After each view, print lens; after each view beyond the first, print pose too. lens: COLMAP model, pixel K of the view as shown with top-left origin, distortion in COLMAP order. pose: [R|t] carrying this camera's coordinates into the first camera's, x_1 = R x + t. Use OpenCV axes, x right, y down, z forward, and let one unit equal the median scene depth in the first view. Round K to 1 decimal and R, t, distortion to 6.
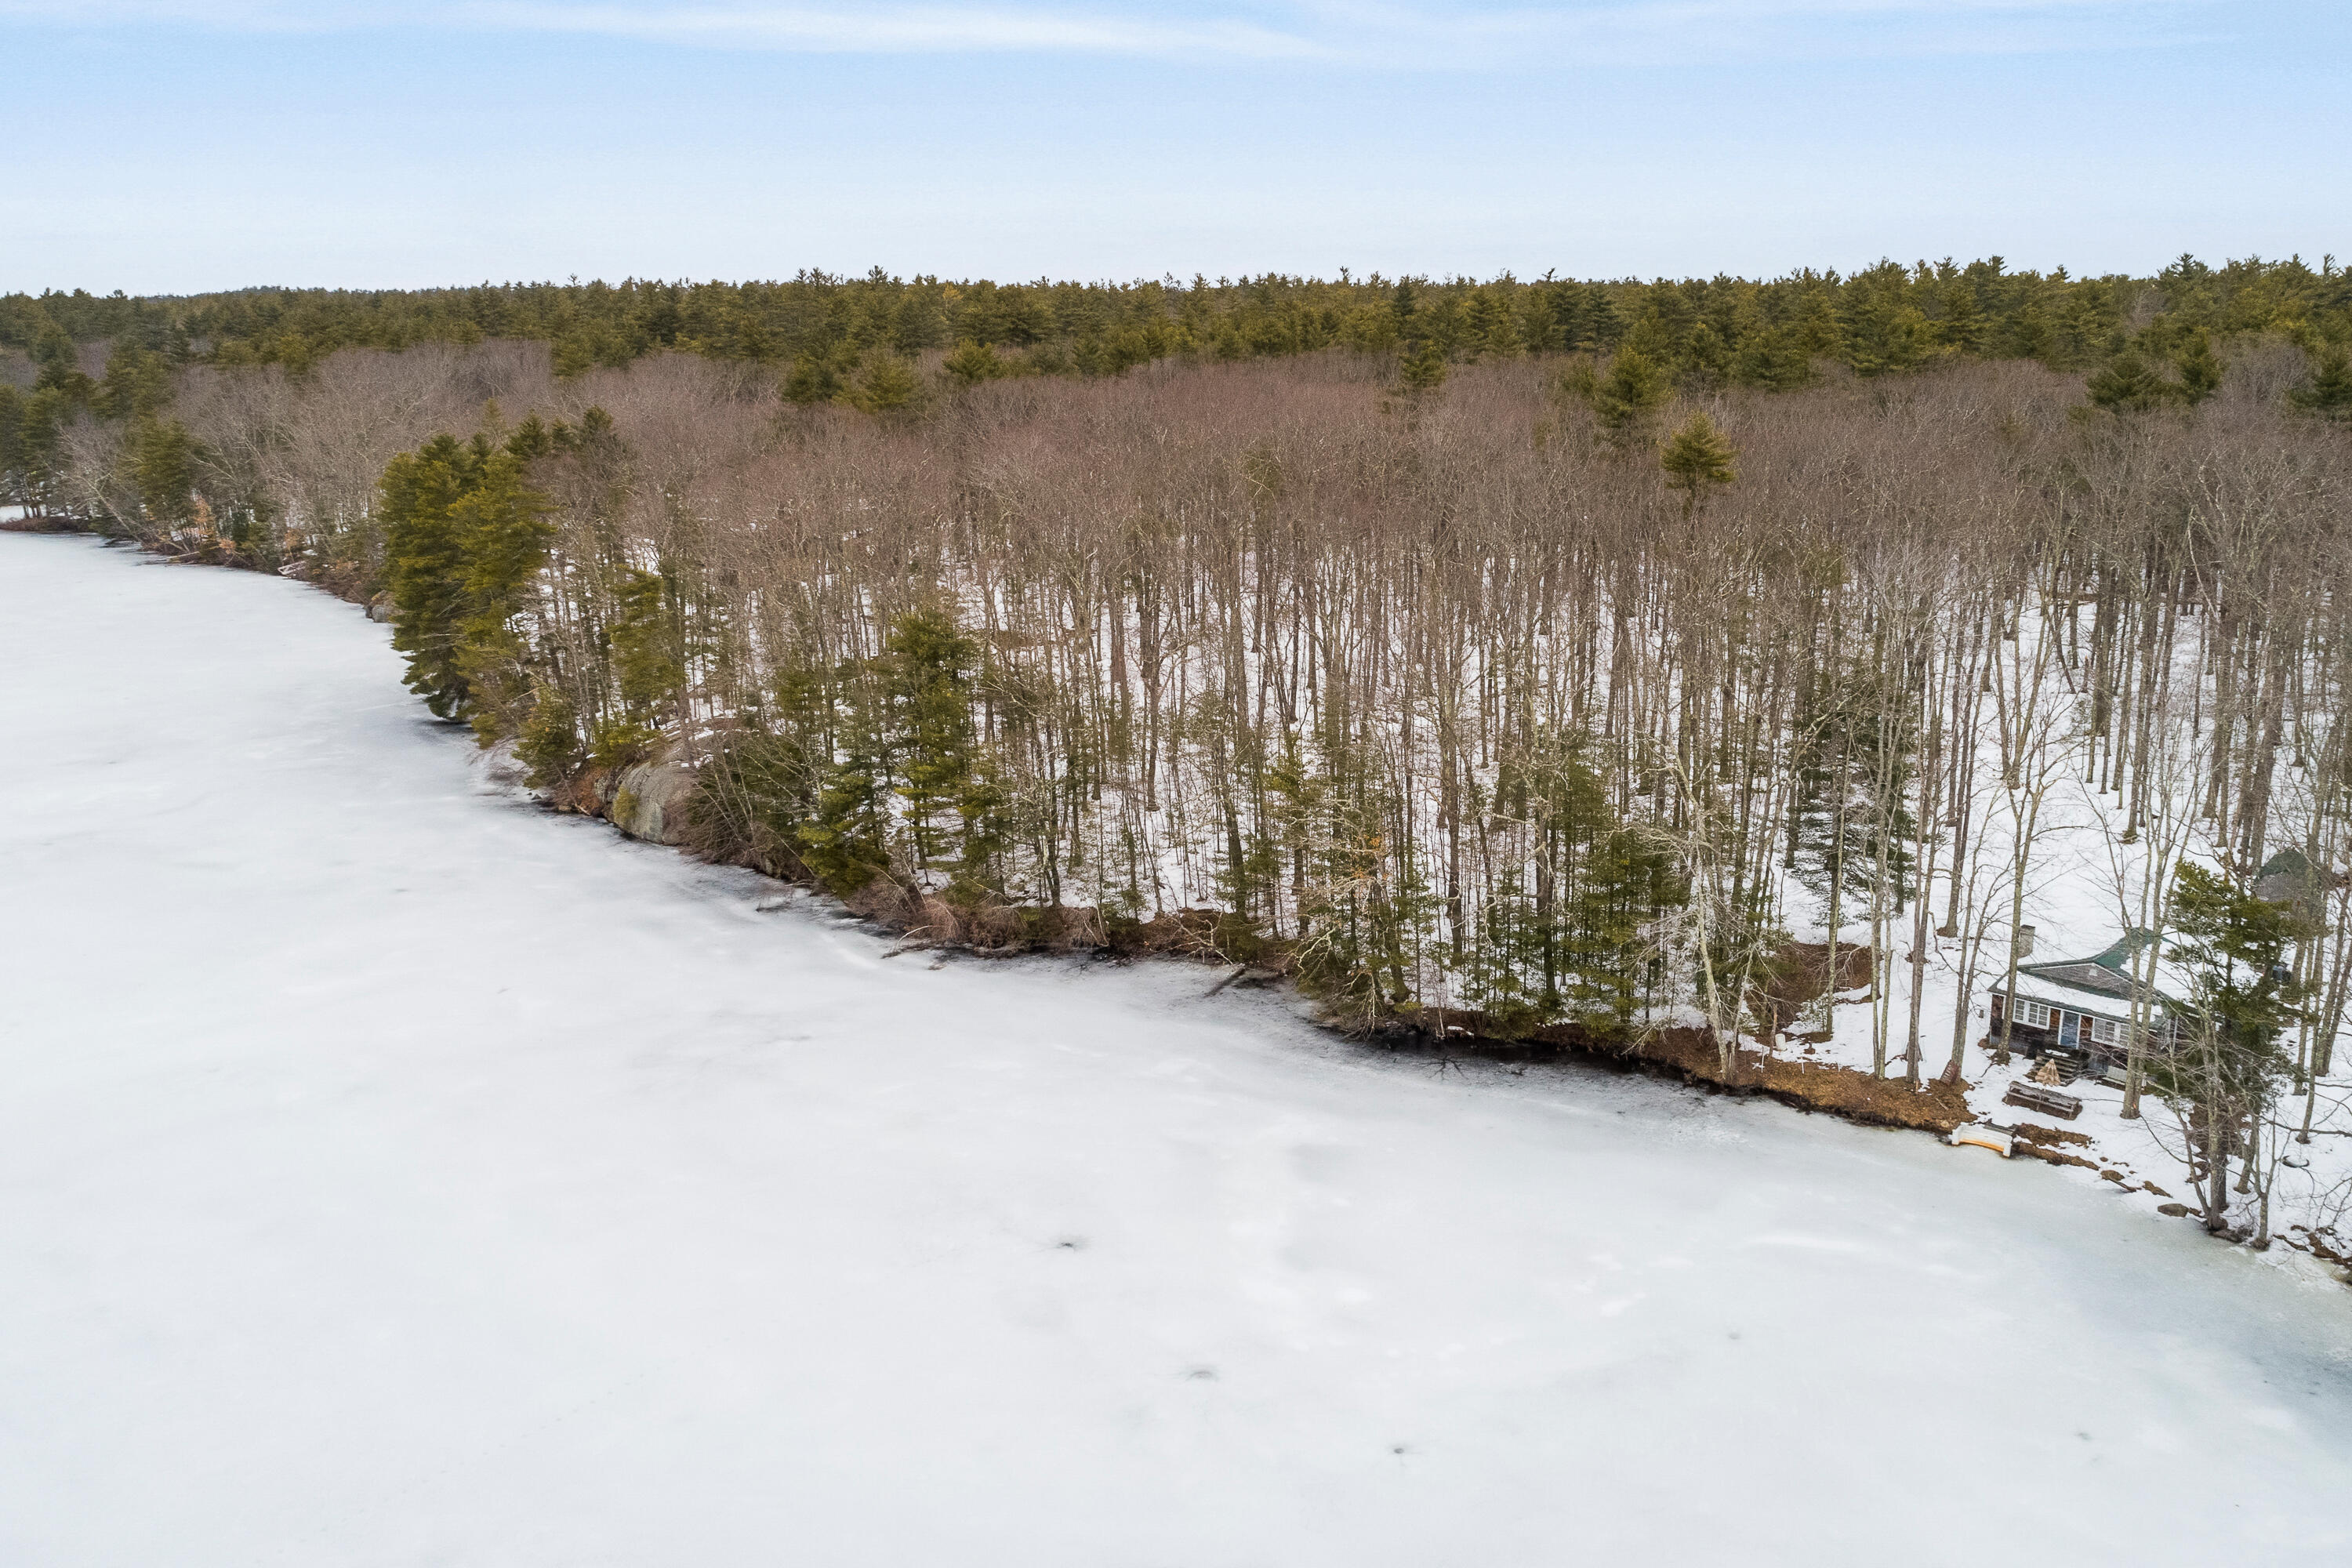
lens RADIAL K [[1959.3, 0, 1176.0], [0, 1959.3, 784.0], [0, 0, 1]] dist [0.006130, 0.007931]
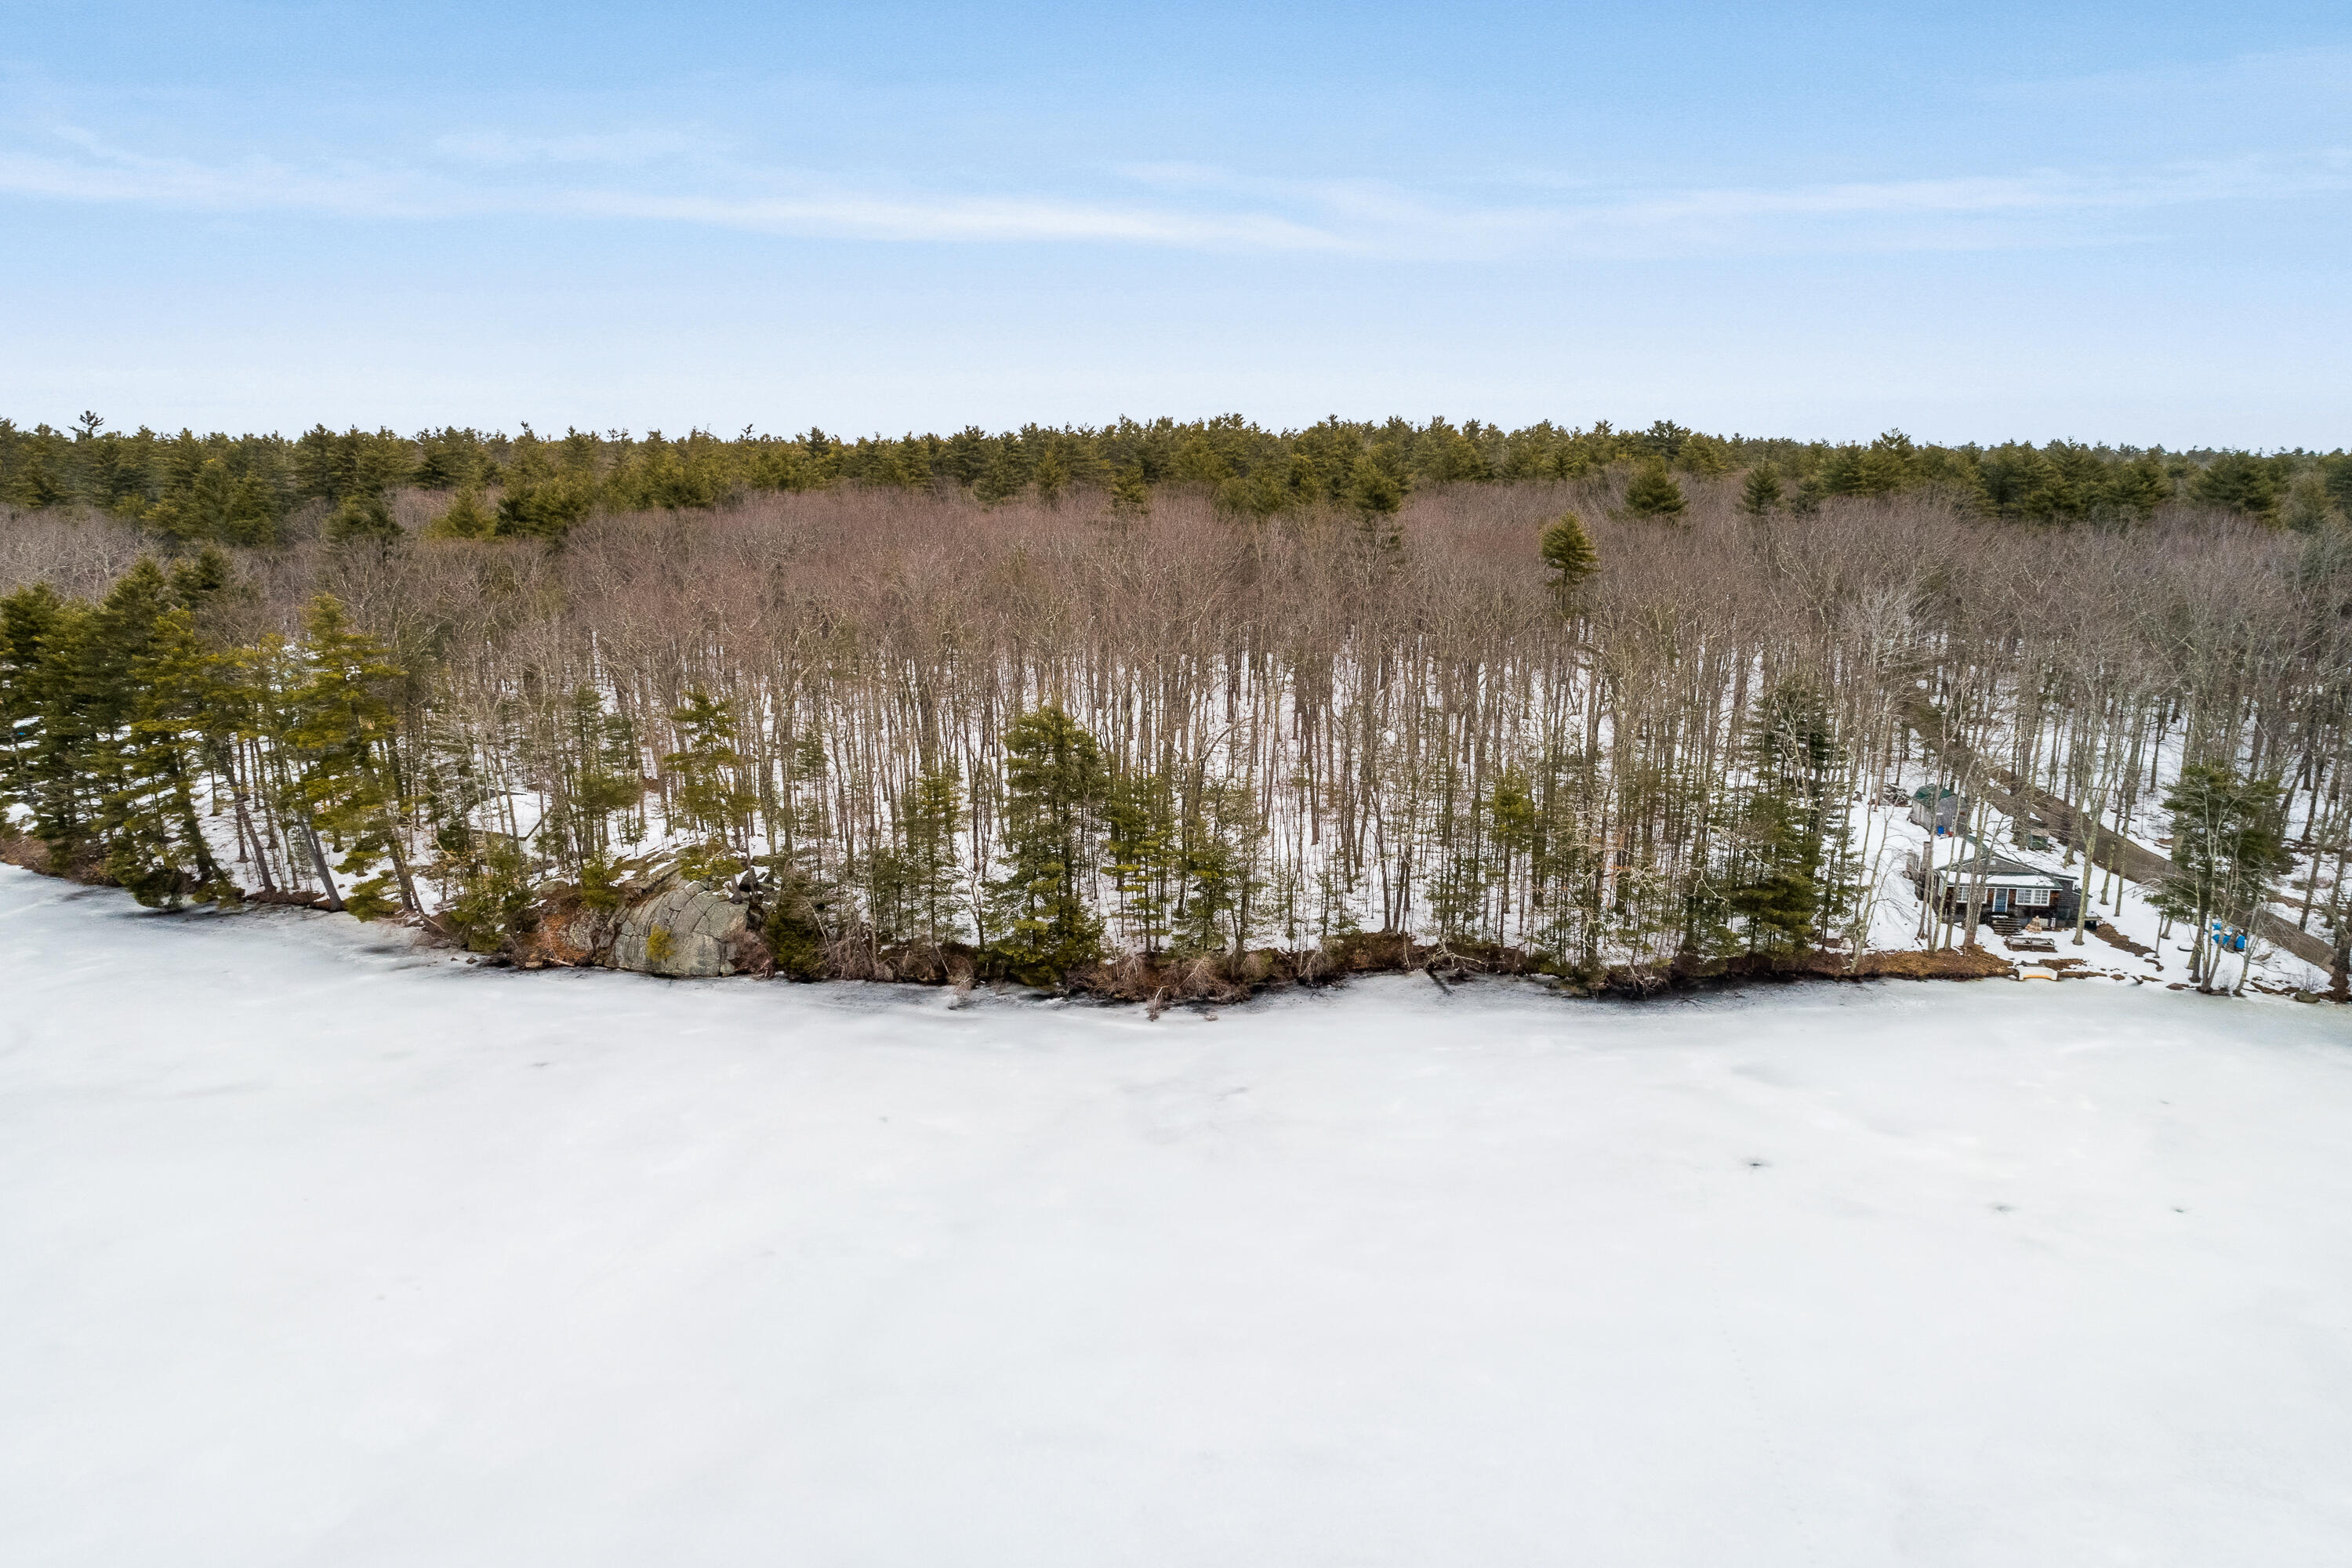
lens RADIAL K [[1608.0, 0, 1176.0], [0, 1608.0, 784.0], [0, 0, 1]] dist [-0.007837, 0.002152]
pose [[0.847225, -0.116791, 0.518238, -0.708001], [0.135853, 0.990728, 0.001176, -0.055452], [-0.513570, 0.069407, 0.855236, 0.207605]]
